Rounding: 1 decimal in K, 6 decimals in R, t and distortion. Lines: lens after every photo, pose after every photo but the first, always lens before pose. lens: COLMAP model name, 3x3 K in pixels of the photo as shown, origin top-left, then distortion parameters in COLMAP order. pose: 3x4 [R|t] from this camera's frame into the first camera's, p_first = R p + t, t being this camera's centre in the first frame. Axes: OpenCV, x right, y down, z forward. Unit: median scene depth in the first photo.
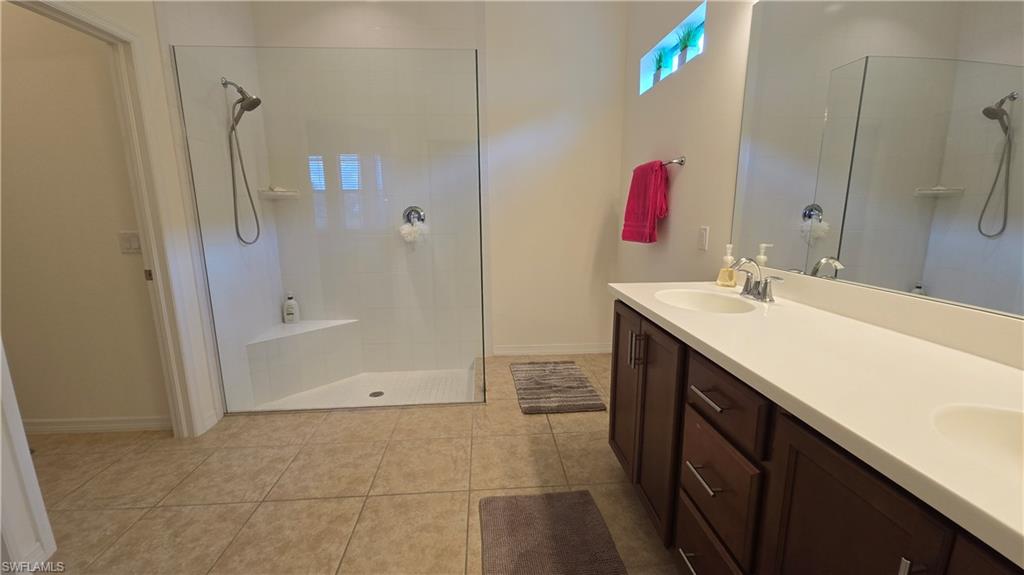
lens RADIAL K [[415.9, 0, 512.0], [0, 415.9, 287.5], [0, 0, 1]] dist [0.002265, -0.007184]
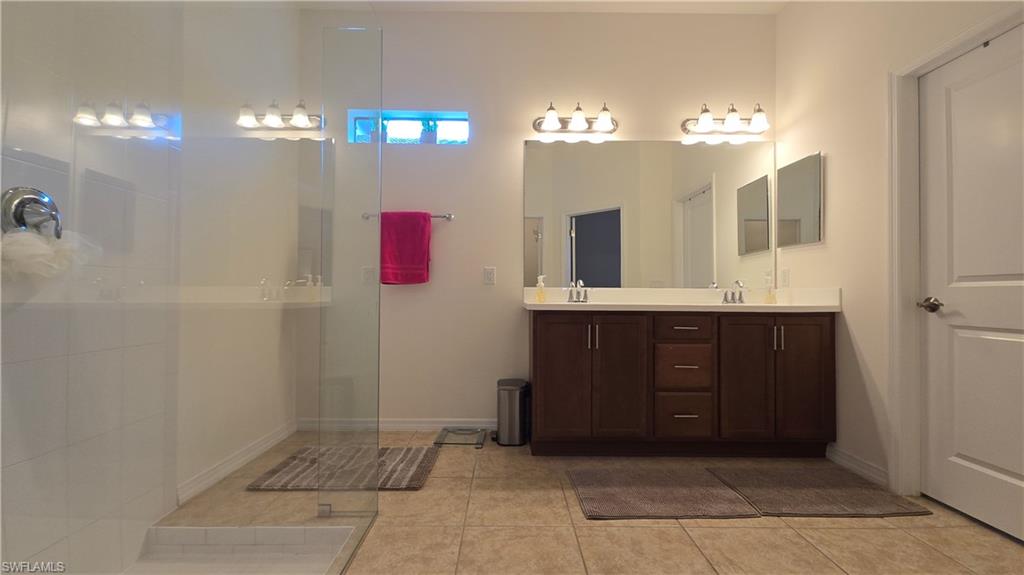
lens RADIAL K [[415.9, 0, 512.0], [0, 415.9, 287.5], [0, 0, 1]] dist [0.002265, -0.007184]
pose [[0.053129, 0.027942, 0.998197, -0.827803], [0.175393, 0.983808, -0.036875, -0.012884], [-0.983064, 0.177036, 0.047368, 0.798646]]
